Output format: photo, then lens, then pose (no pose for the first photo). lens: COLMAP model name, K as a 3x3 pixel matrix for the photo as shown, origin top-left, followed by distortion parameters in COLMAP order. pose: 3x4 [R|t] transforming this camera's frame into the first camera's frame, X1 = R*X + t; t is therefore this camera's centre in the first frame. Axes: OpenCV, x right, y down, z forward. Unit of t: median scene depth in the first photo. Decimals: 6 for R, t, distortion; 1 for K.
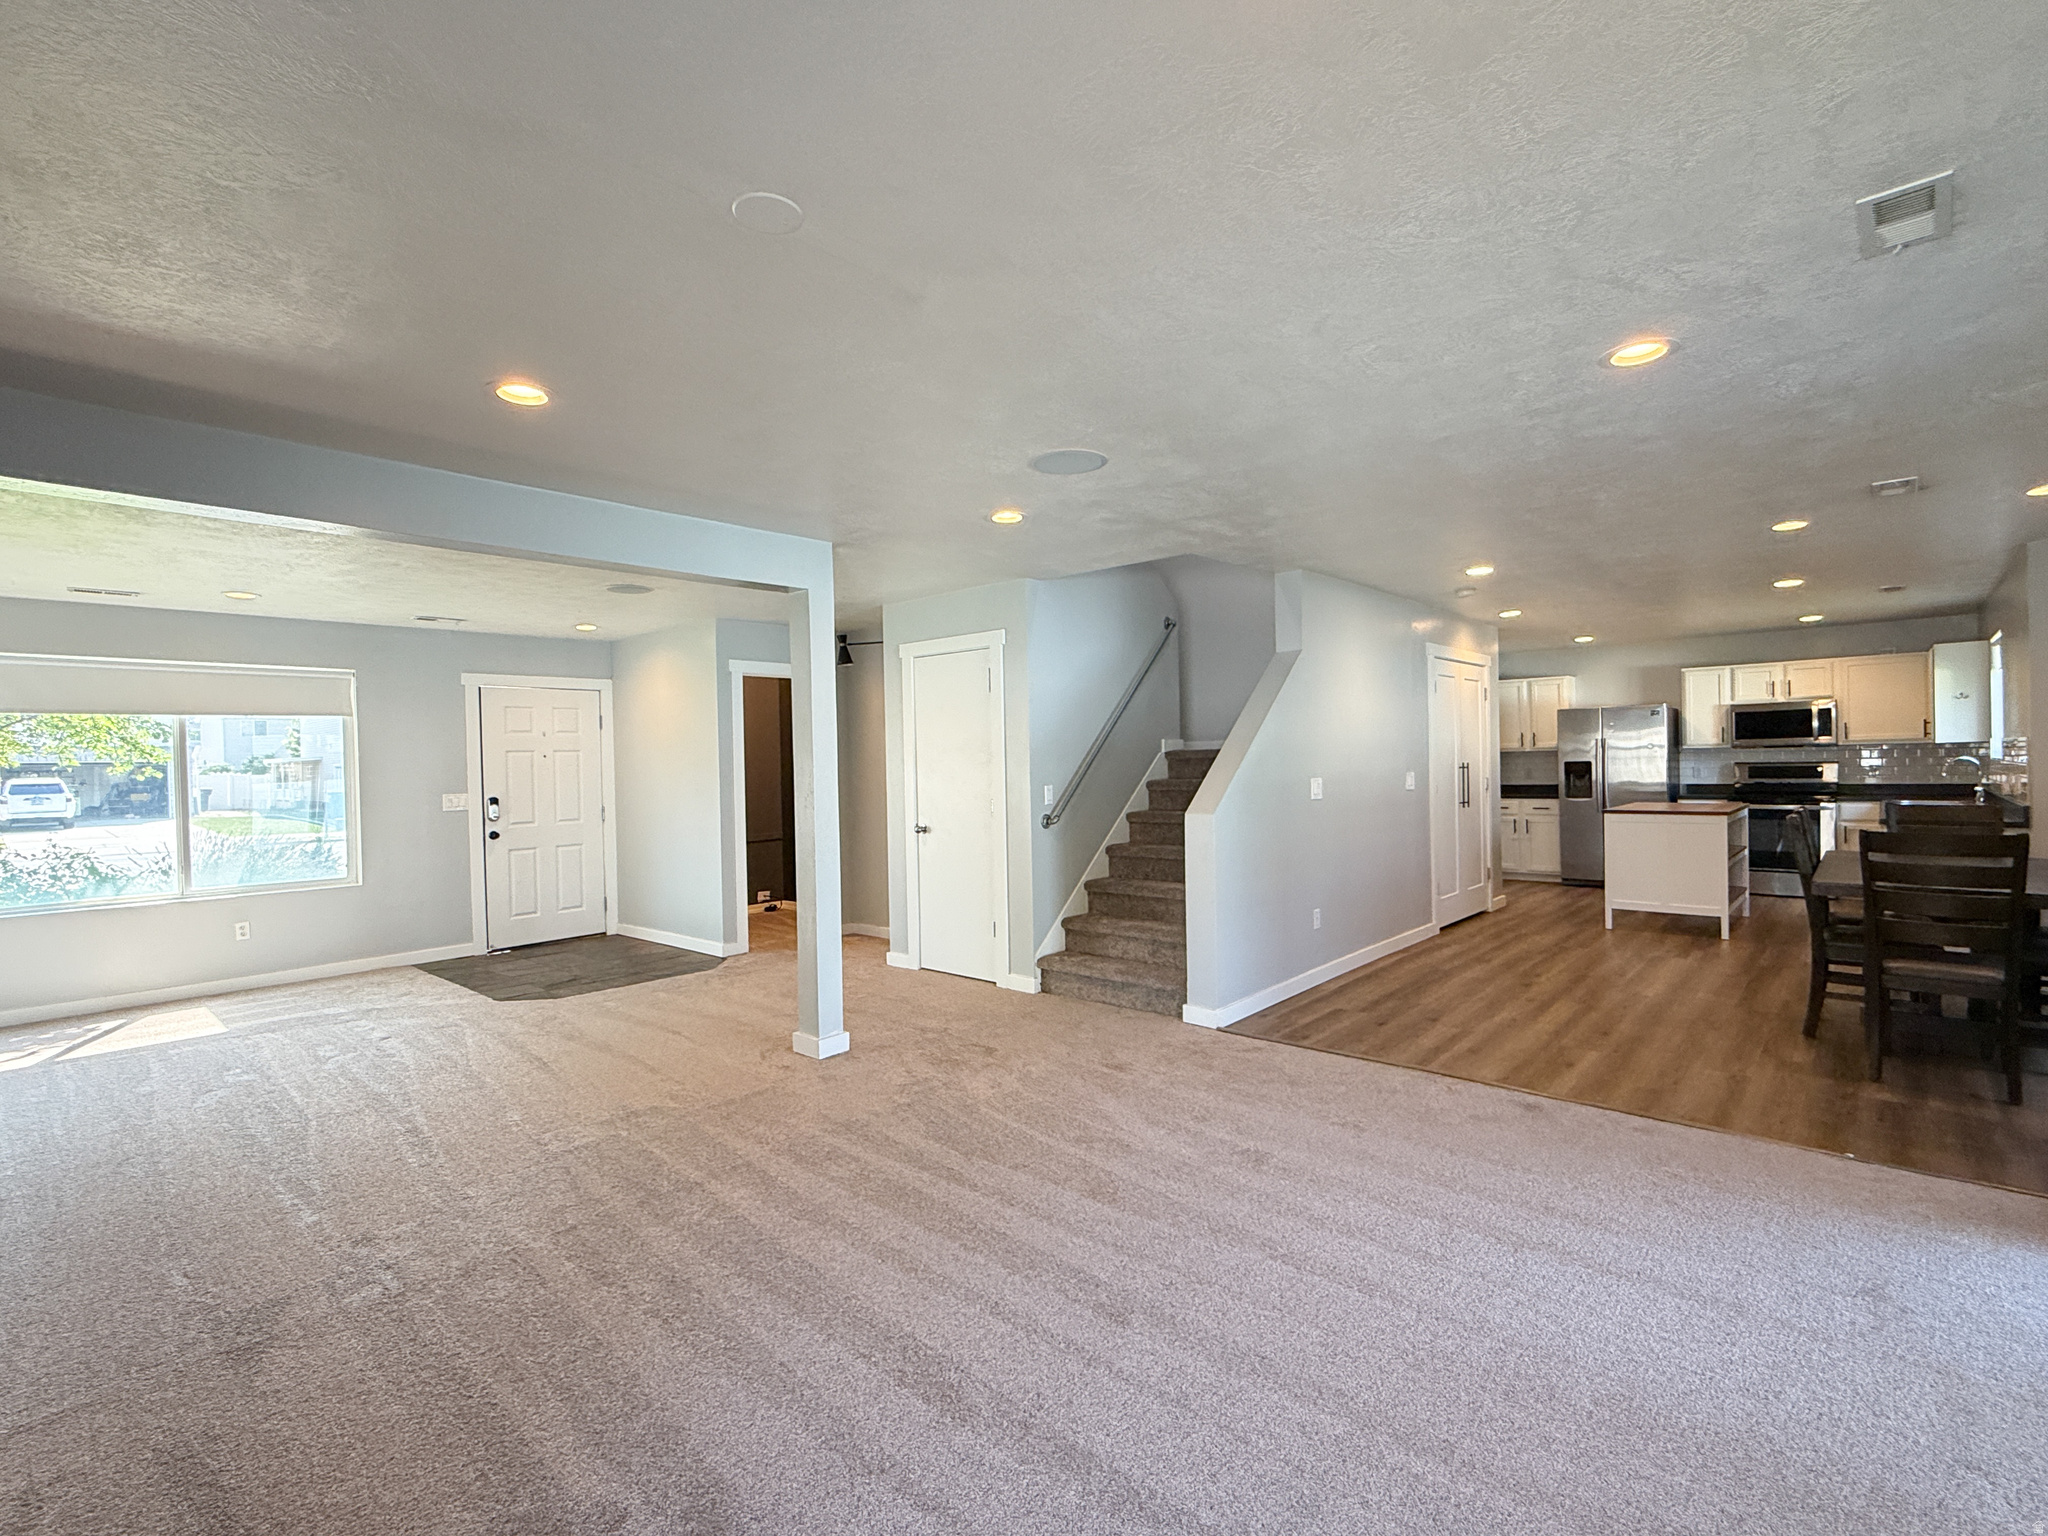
lens RADIAL K [[963.2, 0, 1029.3], [0, 963.2, 775.8], [0, 0, 1]] dist [0.003892, 0.001197]
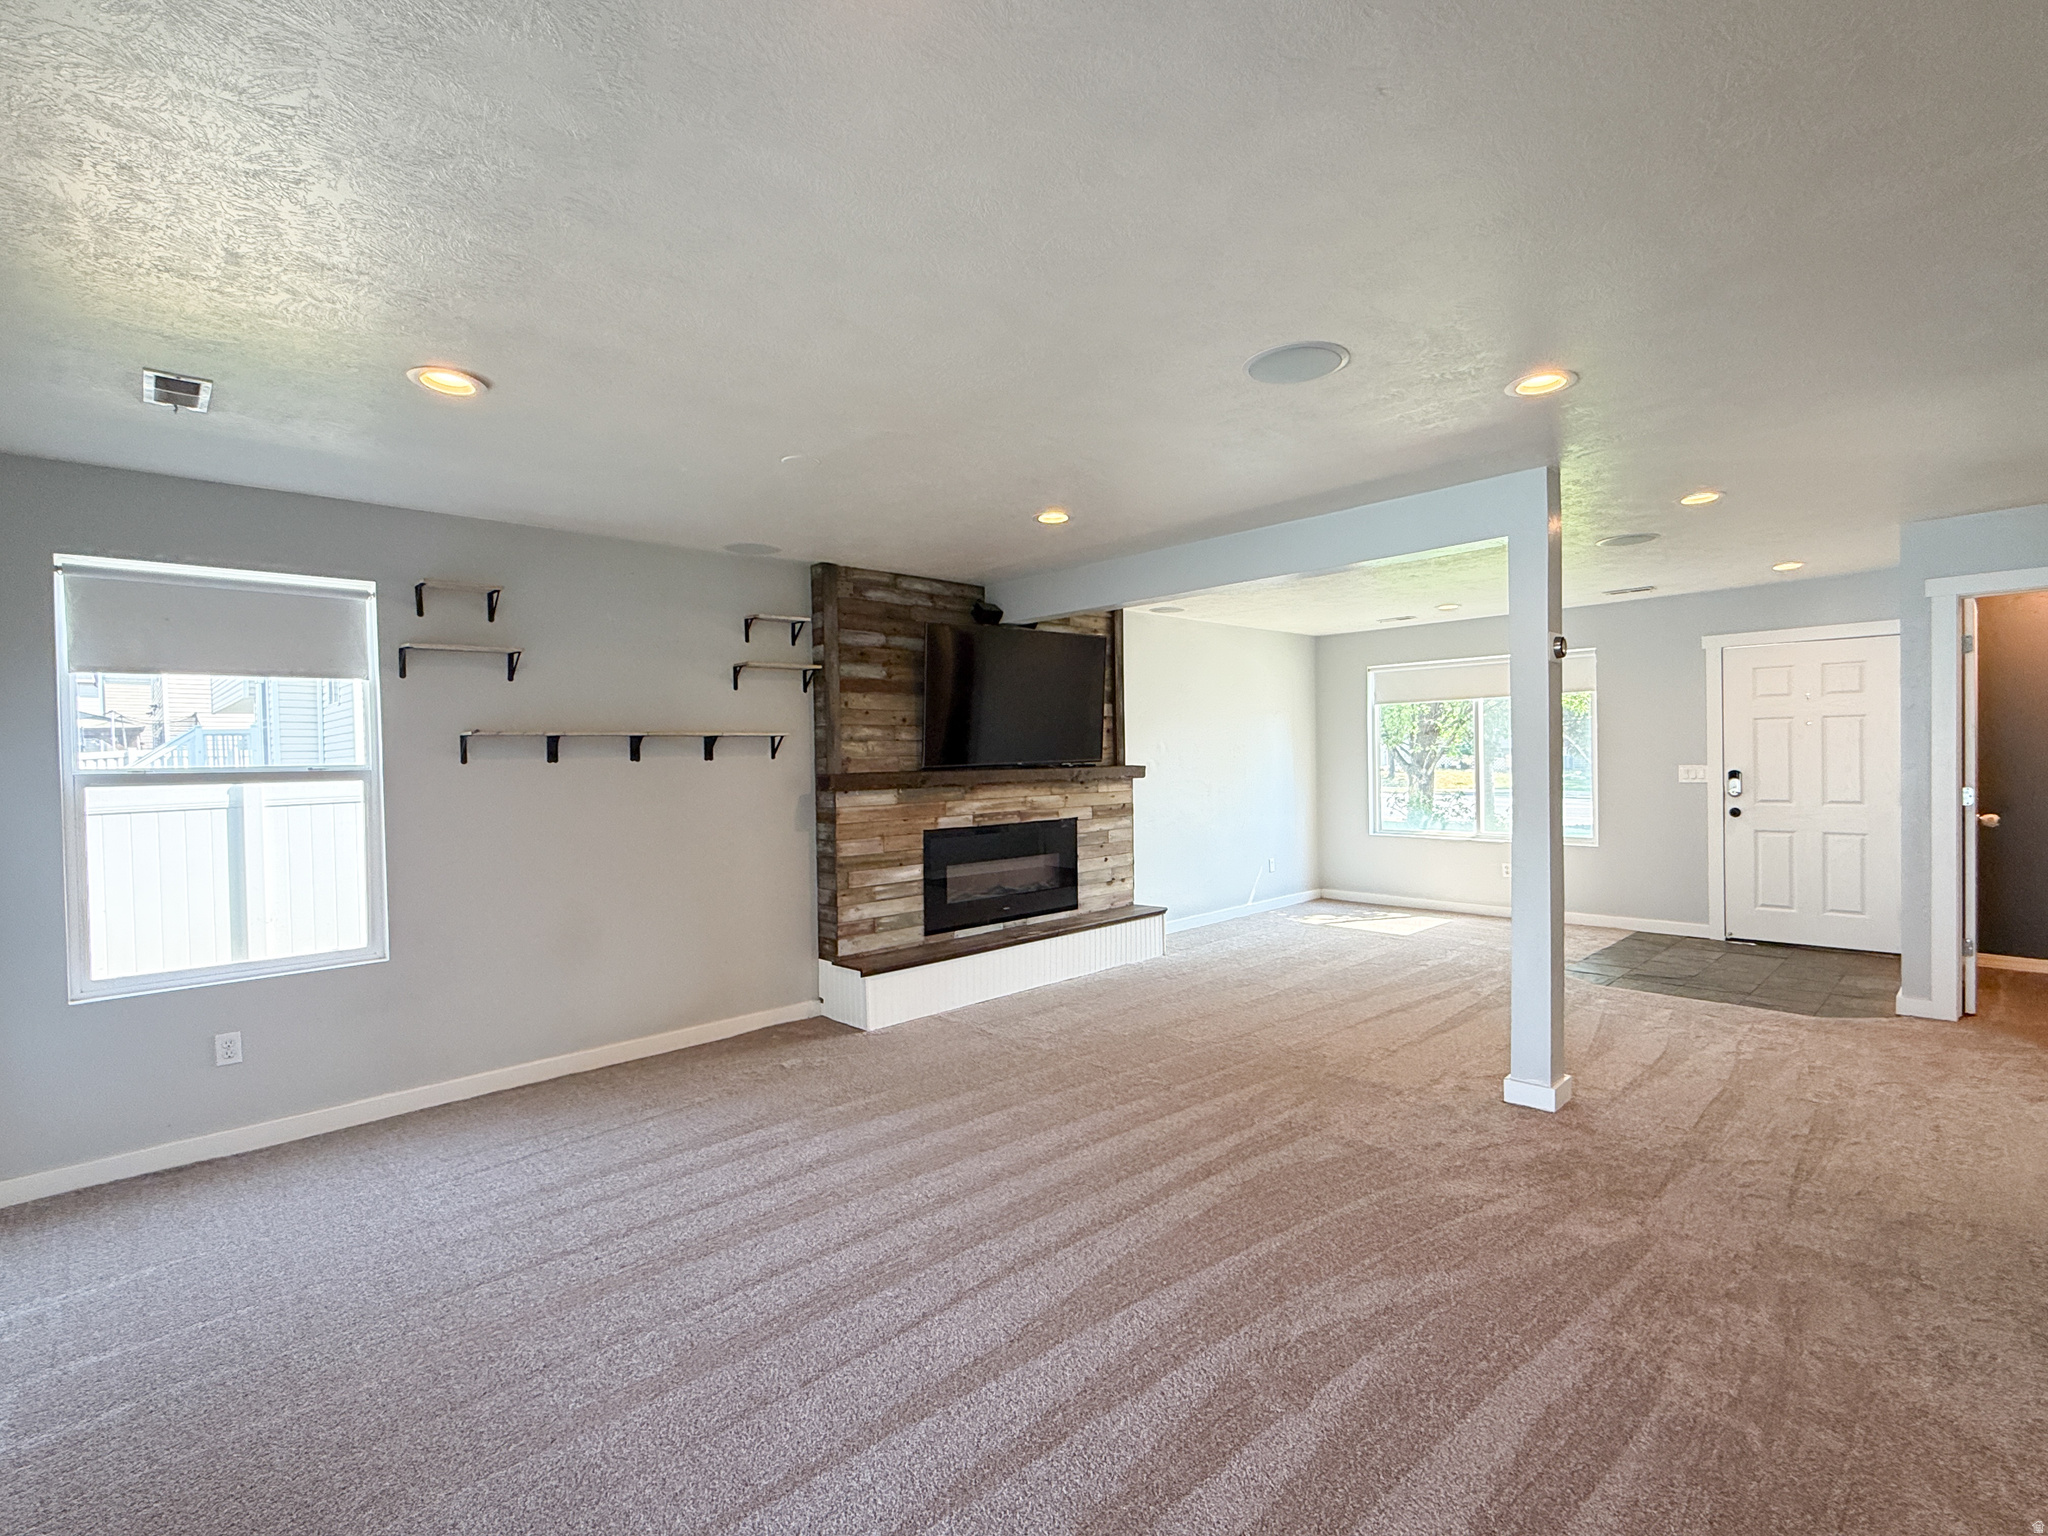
lens RADIAL K [[954.0, 0, 1024.0], [0, 954.0, 768.0], [0, 0, 1]] dist [0.008683, 0.000493]
pose [[-0.082378, 0.030865, -0.996123, 0.314204], [0.008266, 0.999507, 0.030287, -0.009962], [0.996567, -0.005739, -0.082592, 0.329697]]
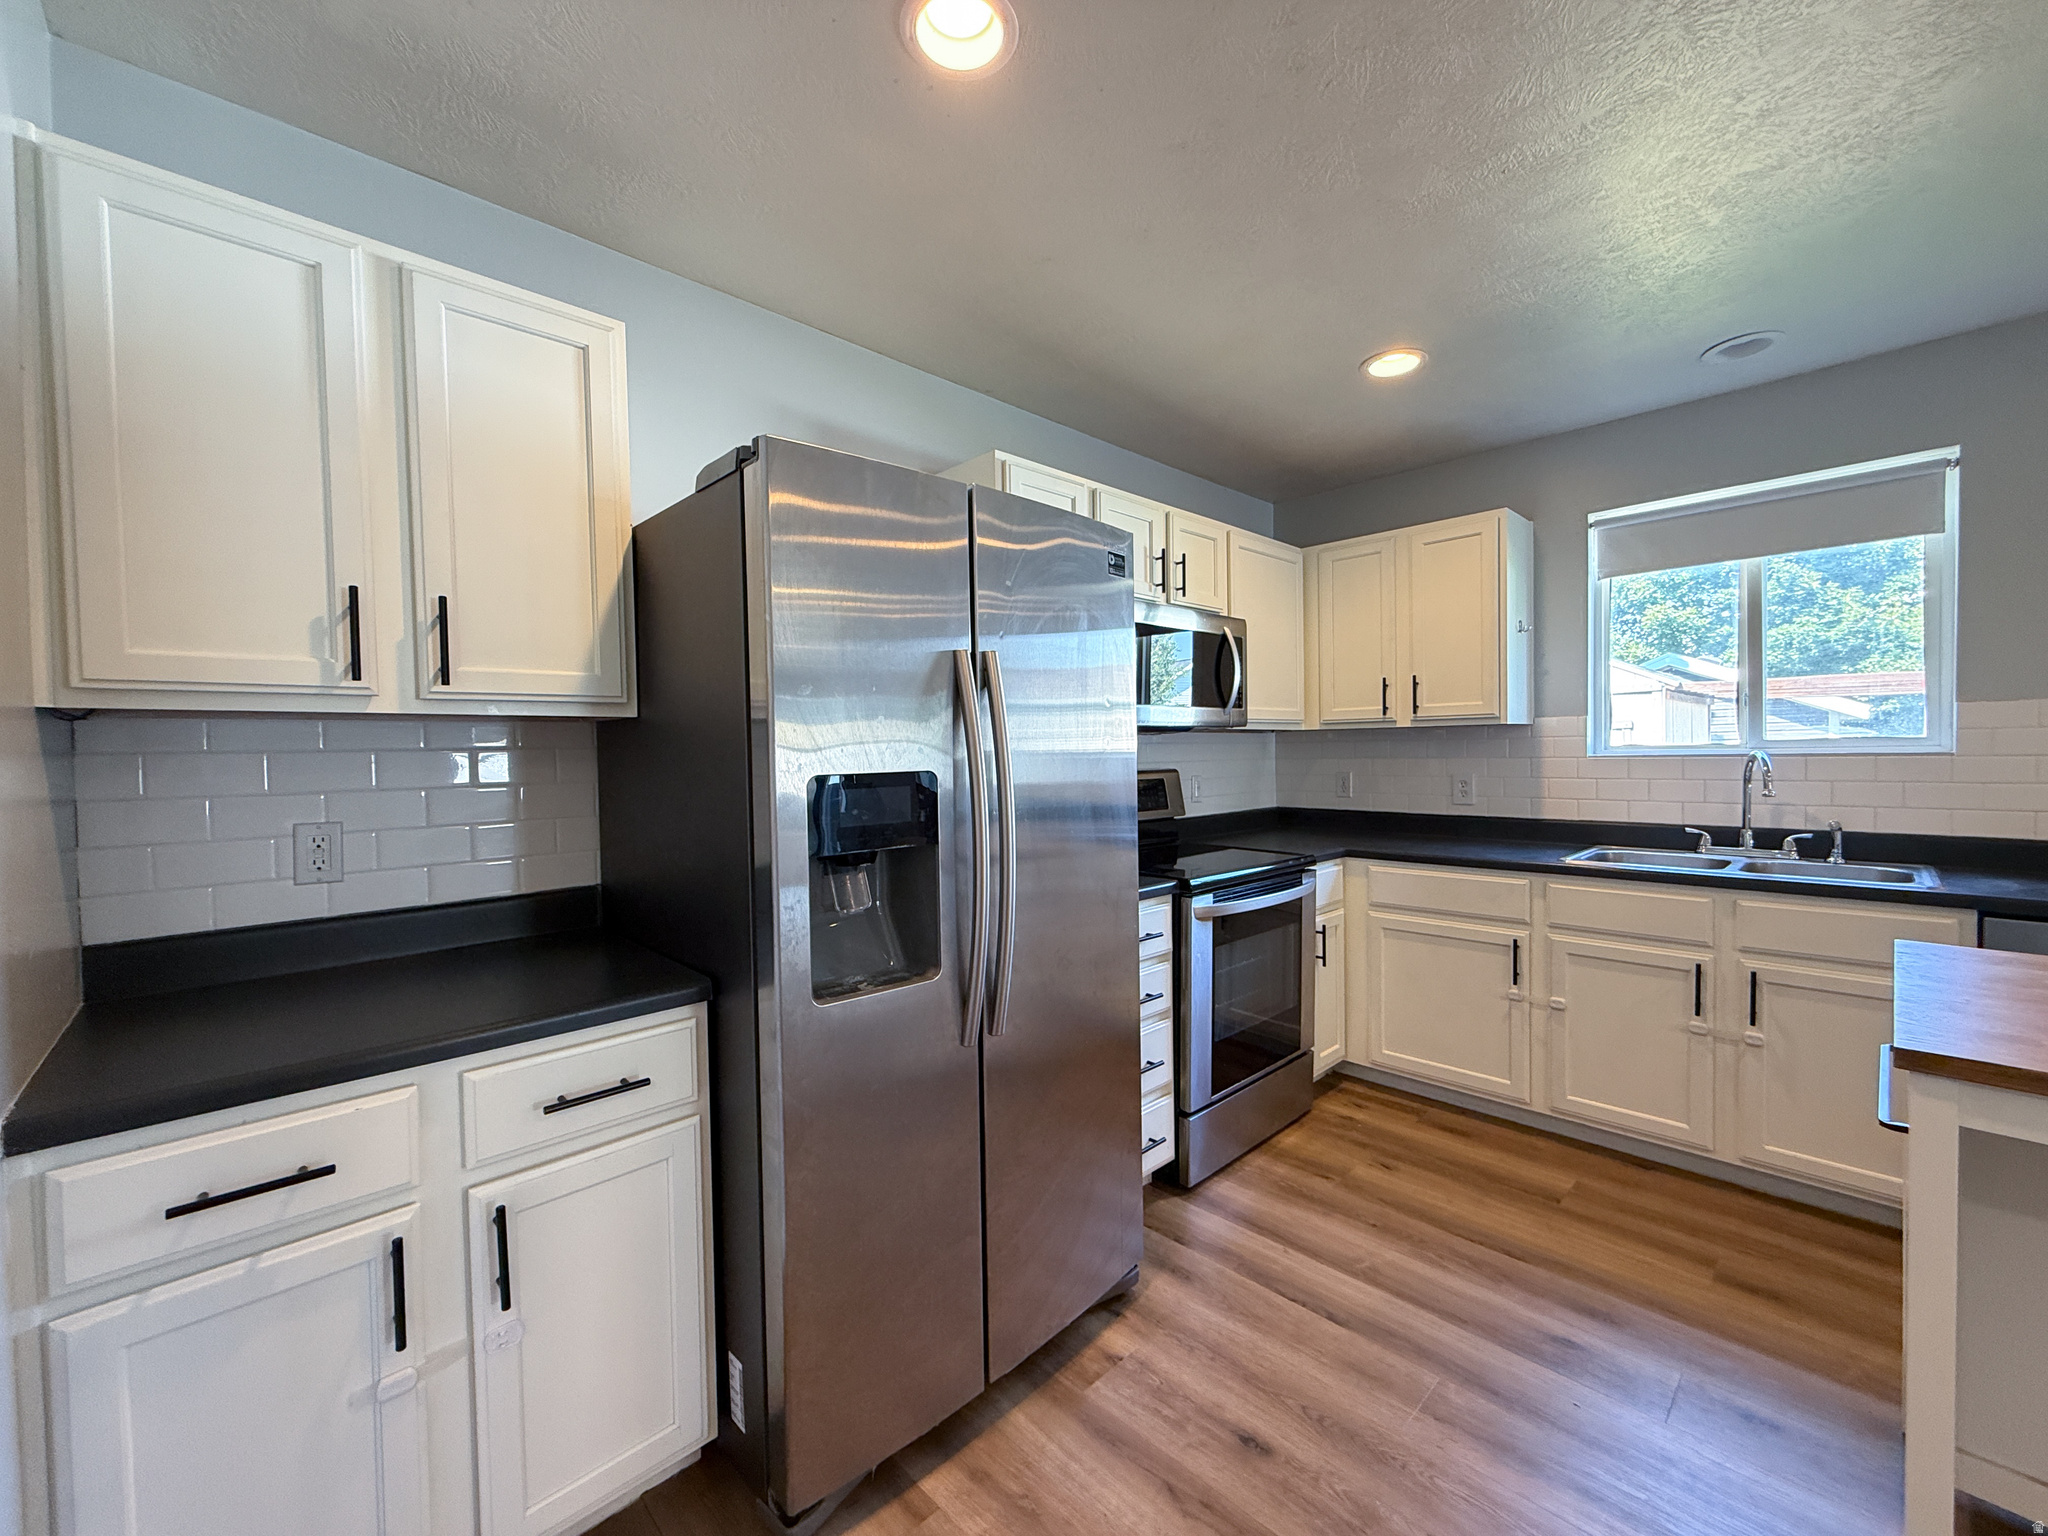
lens RADIAL K [[822.9, 0, 1031.7], [0, 822.9, 771.1], [0, 0, 1]] dist [0.005937, 0.000032]
pose [[0.075432, -0.002720, 0.997147, 0.446065], [0.026916, 0.999637, 0.000691, -0.015410], [-0.996788, 0.026788, 0.075478, 1.008776]]
